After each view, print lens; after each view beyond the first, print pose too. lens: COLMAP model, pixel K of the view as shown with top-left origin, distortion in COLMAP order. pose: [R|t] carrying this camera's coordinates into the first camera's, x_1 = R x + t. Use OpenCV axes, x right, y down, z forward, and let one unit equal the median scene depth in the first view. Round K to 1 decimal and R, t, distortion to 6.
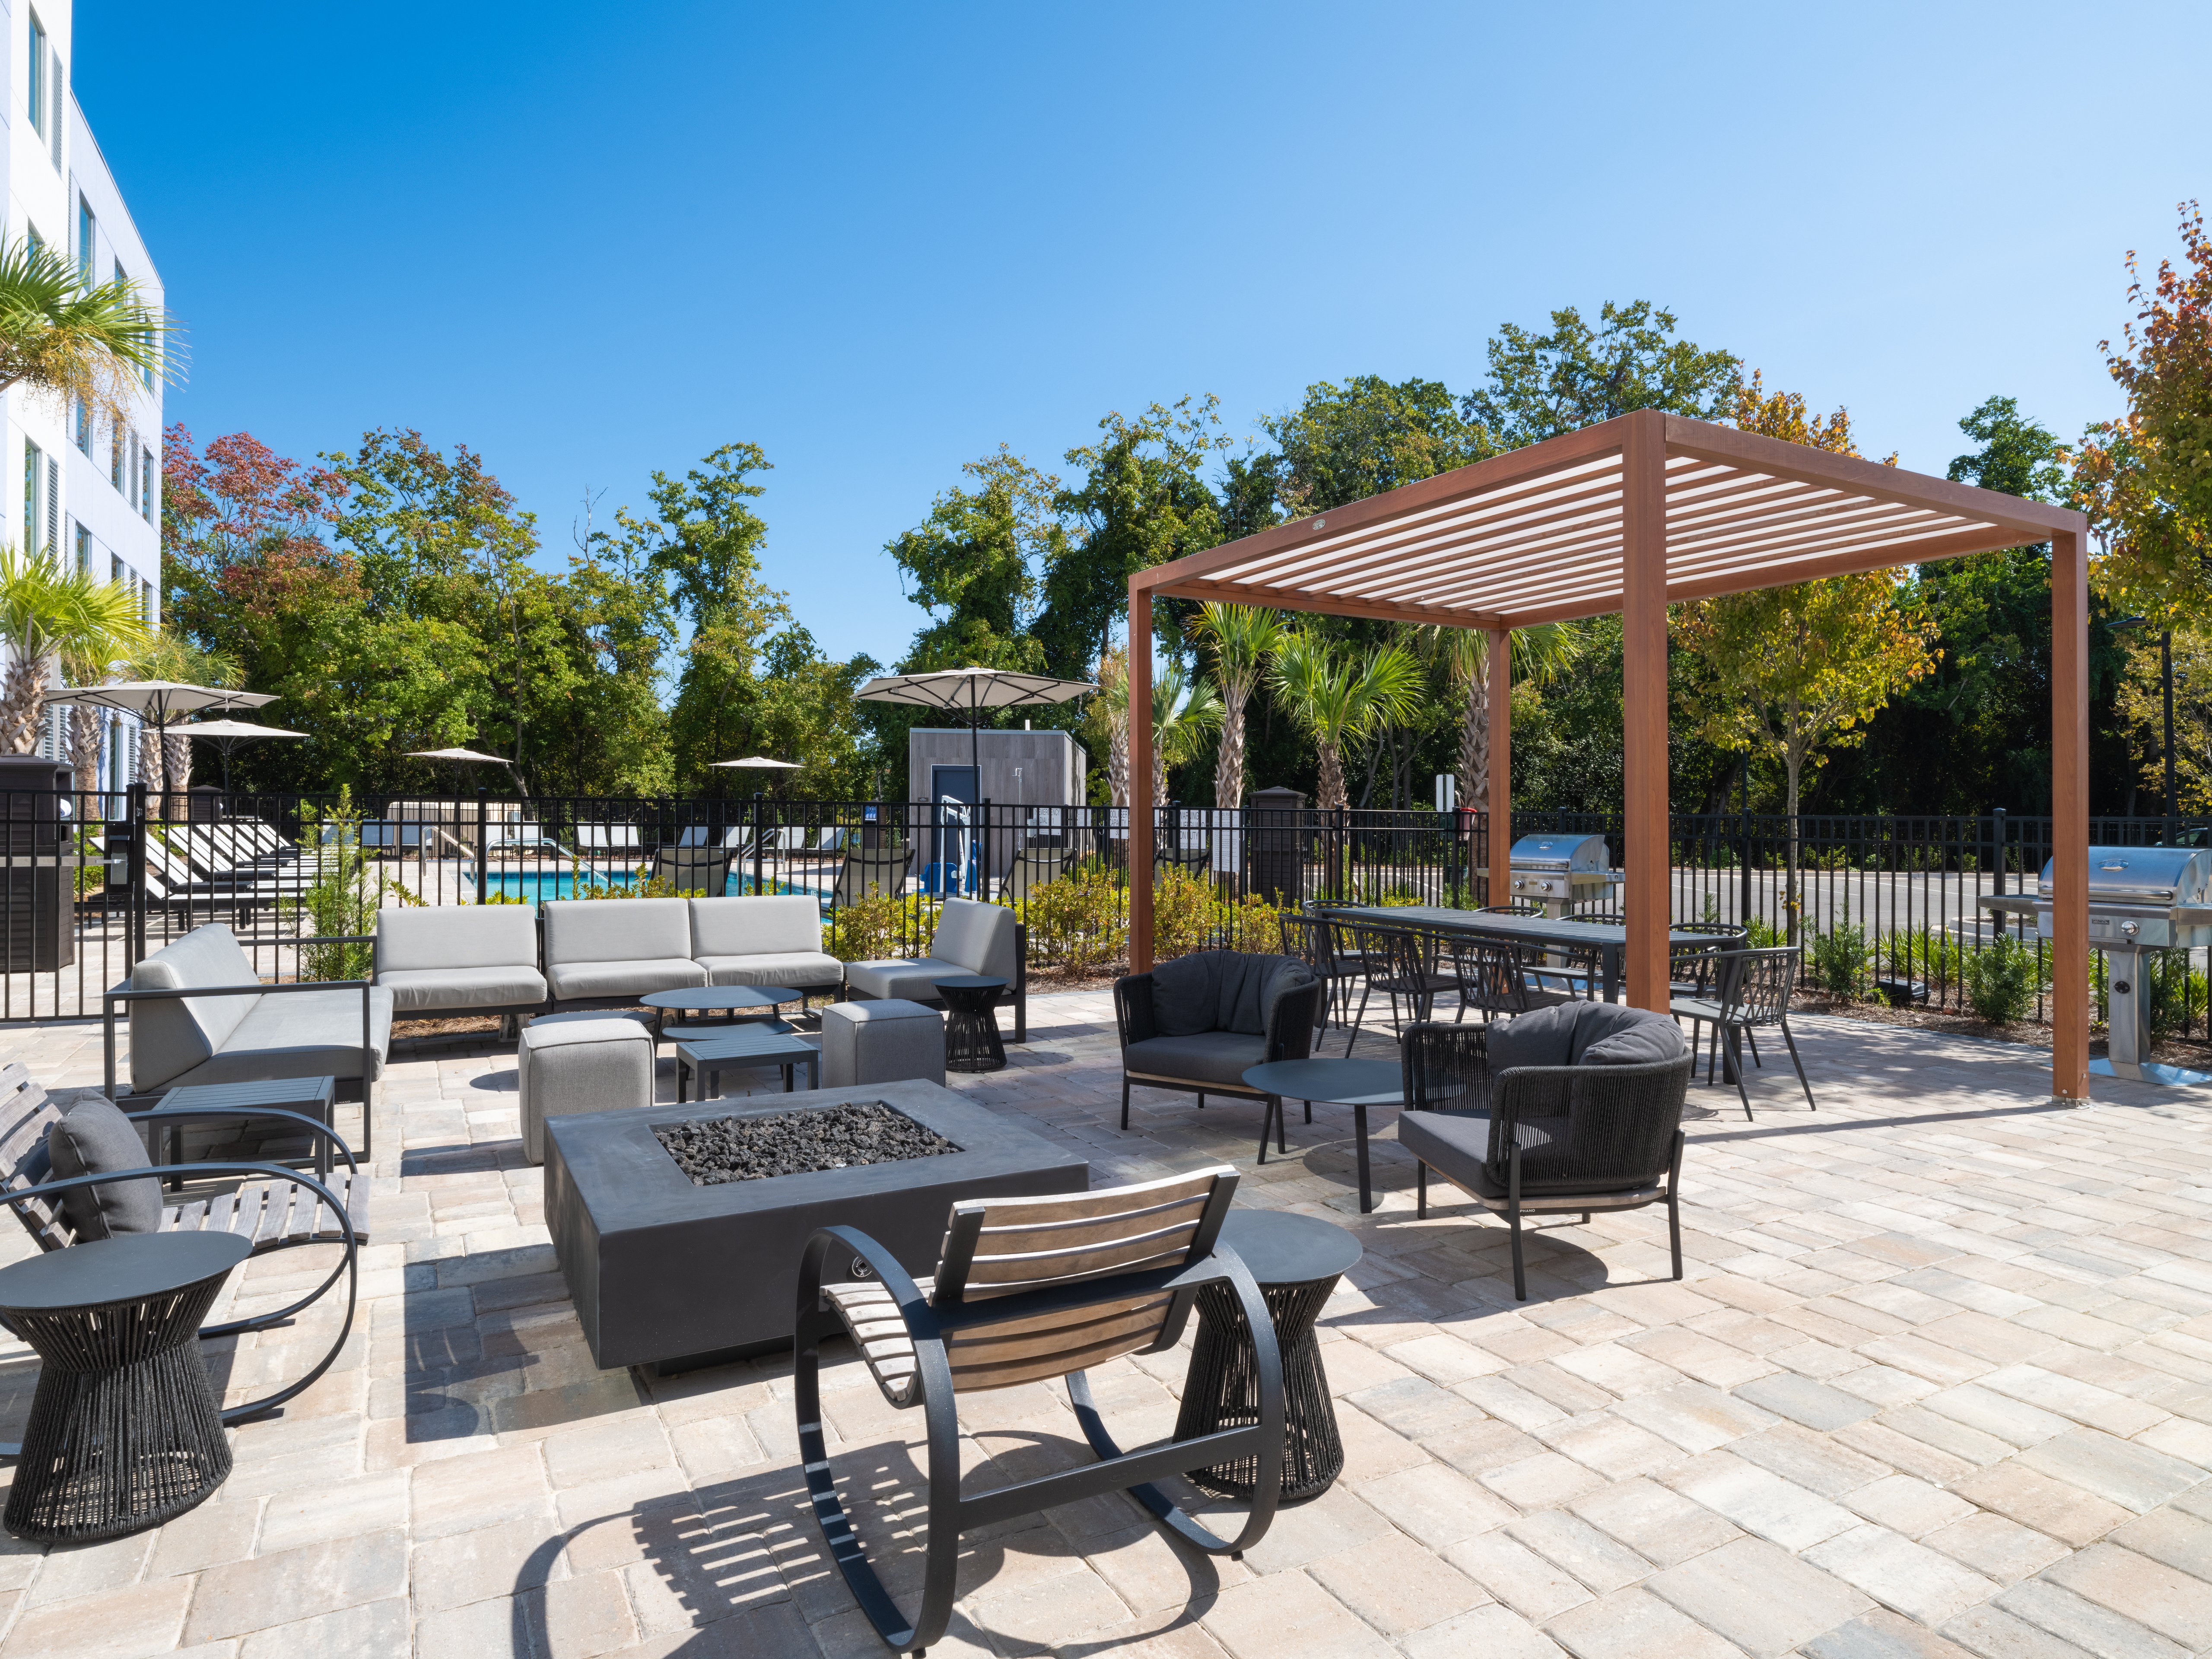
lens RADIAL K [[1267.8, 0, 1112.8], [0, 1267.8, 826.1], [0, 0, 1]] dist [-0.002359, -0.000575]
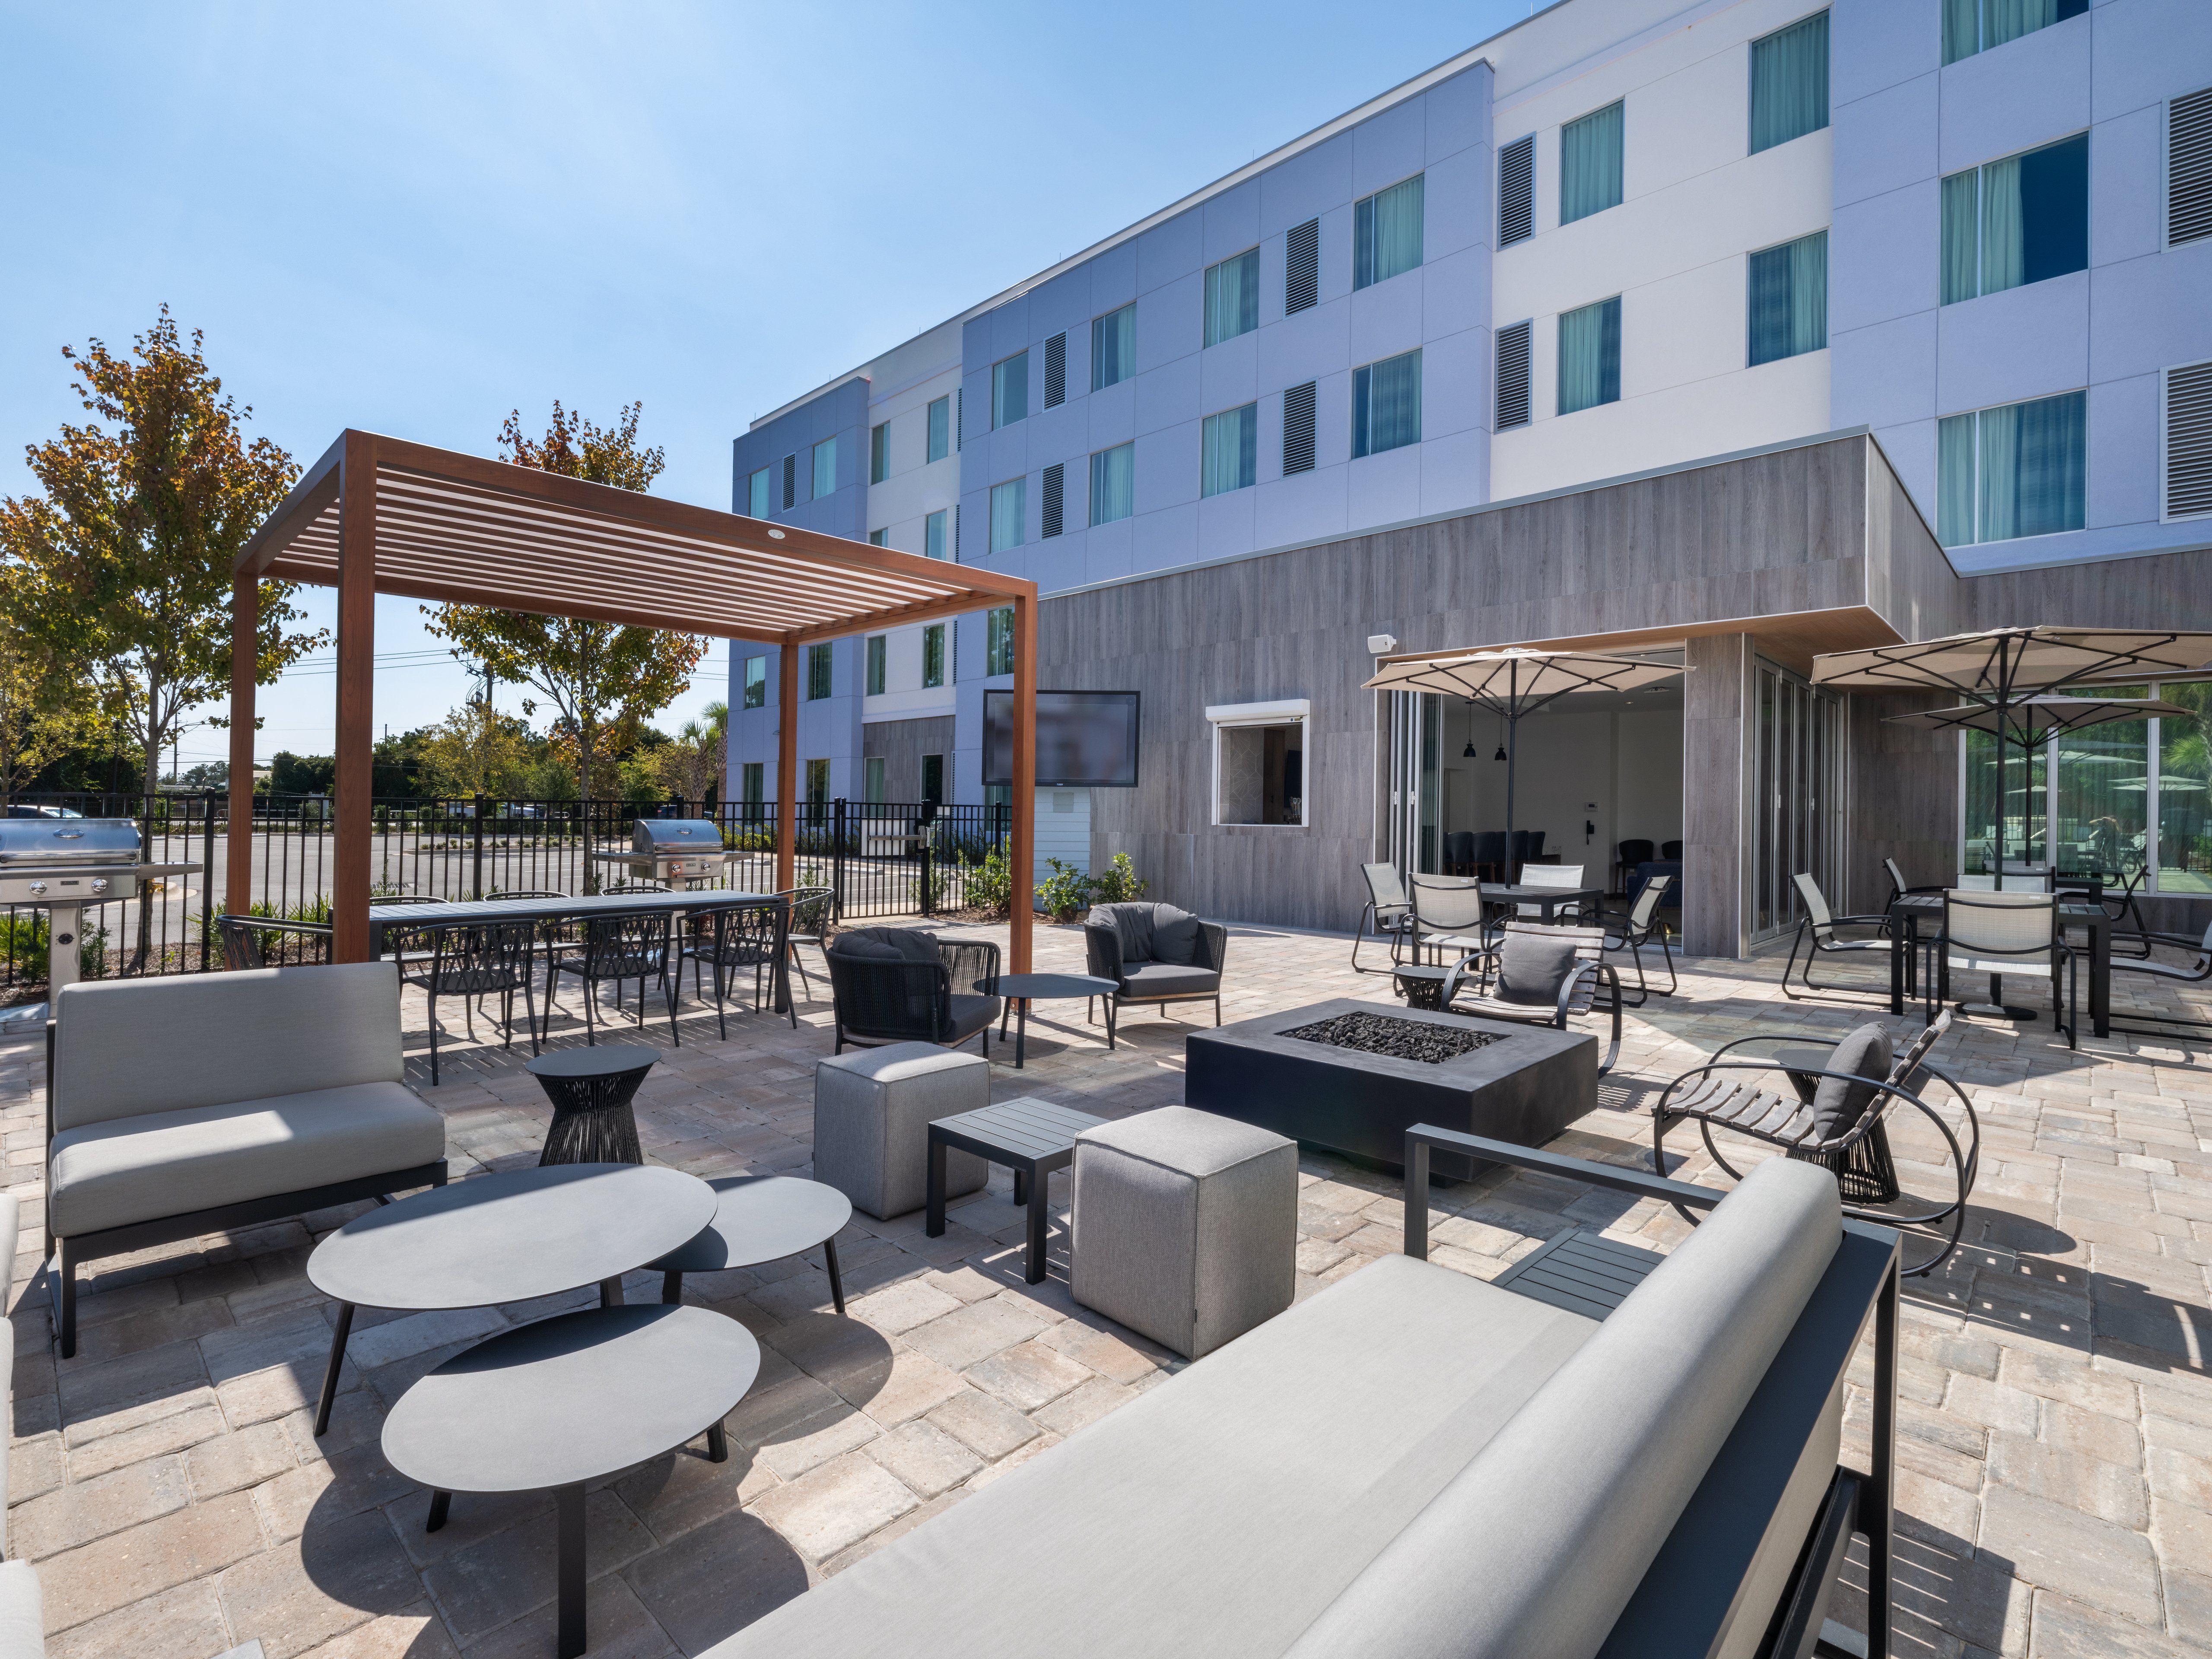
lens RADIAL K [[1033.7, 0, 1117.5], [0, 1033.7, 807.5], [0, 0, 1]] dist [0.003514, 0.000873]
pose [[-0.295384, -0.009107, 0.955335, -0.892576], [-0.015825, 0.999864, 0.004638, -0.018442], [-0.955248, -0.013748, -0.295488, 1.141644]]
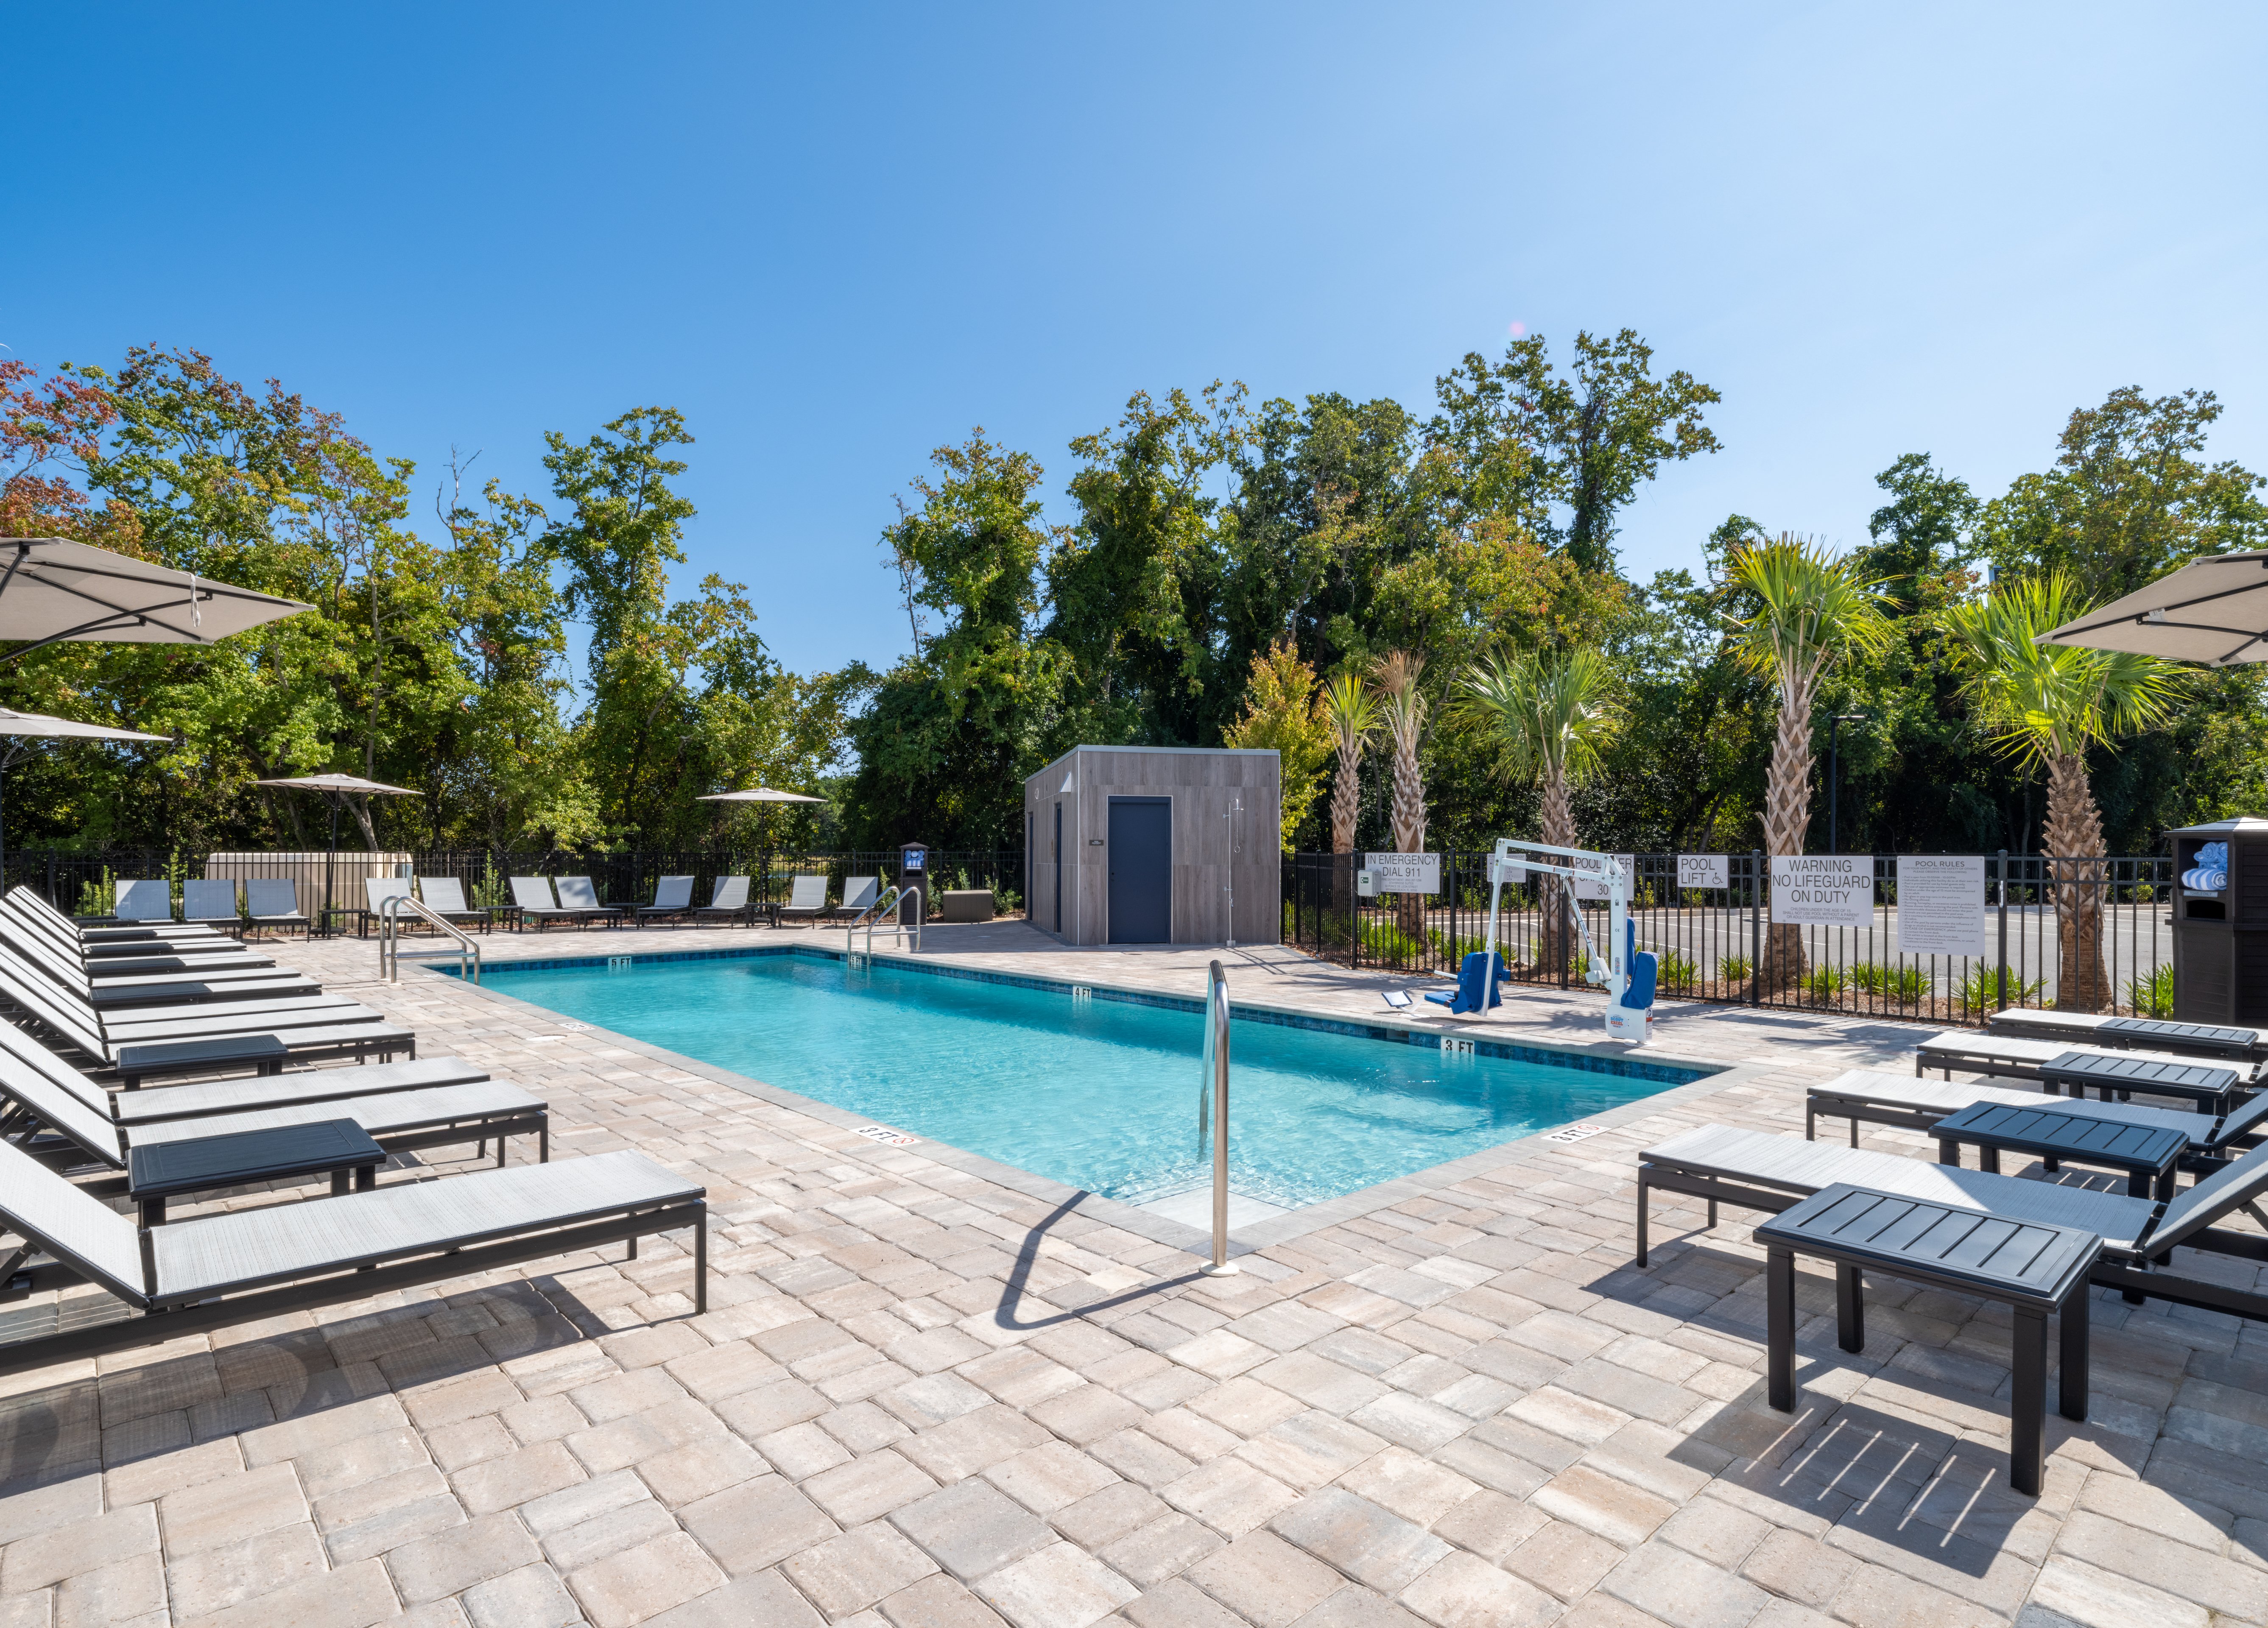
lens RADIAL K [[1166.7, 0, 1110.5], [0, 1166.7, 849.2], [0, 0, 1]] dist [-0.000389, 0.001413]
pose [[0.975558, -0.010044, 0.219513, -0.183988], [0.012944, 0.999847, -0.011775, -0.005164], [-0.219361, 0.014328, 0.975539, 0.215328]]
